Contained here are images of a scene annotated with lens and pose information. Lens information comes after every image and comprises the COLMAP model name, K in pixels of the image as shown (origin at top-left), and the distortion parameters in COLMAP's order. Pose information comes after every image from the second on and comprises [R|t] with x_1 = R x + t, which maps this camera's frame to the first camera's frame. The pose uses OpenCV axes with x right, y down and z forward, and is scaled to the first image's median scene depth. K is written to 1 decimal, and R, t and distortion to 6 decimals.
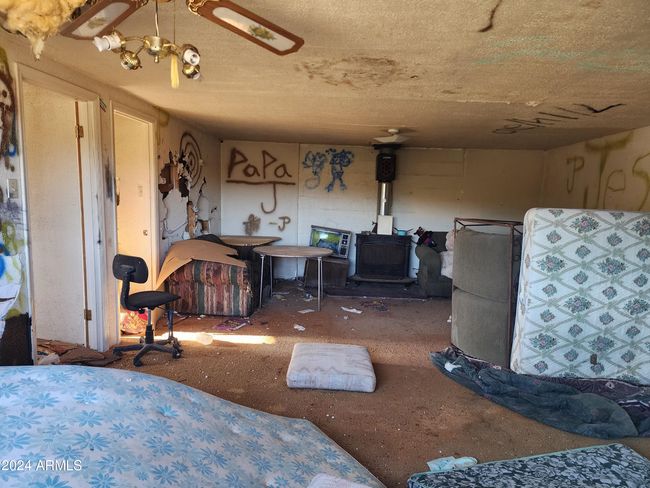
lens RADIAL K [[438.0, 0, 325.0], [0, 438.0, 244.2], [0, 0, 1]] dist [0.022867, -0.007601]
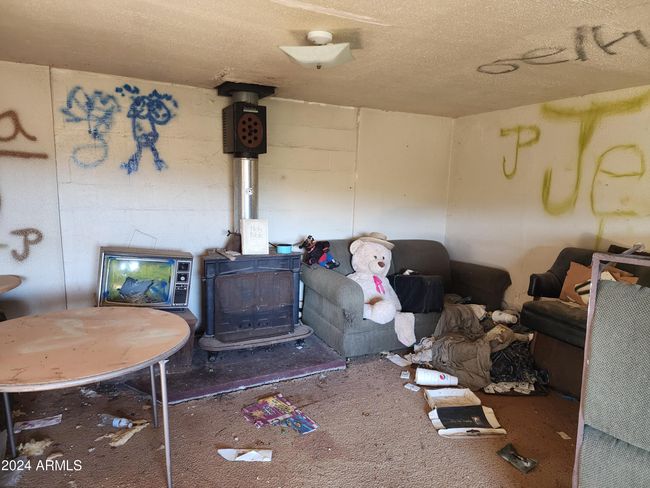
lens RADIAL K [[438.0, 0, 323.7], [0, 438.0, 246.2], [0, 0, 1]] dist [0.022867, -0.007601]
pose [[0.864197, -0.078361, 0.497014, -0.055978], [0.053914, 0.996533, 0.063372, -0.058358], [-0.500256, -0.027970, 0.865426, 0.460340]]
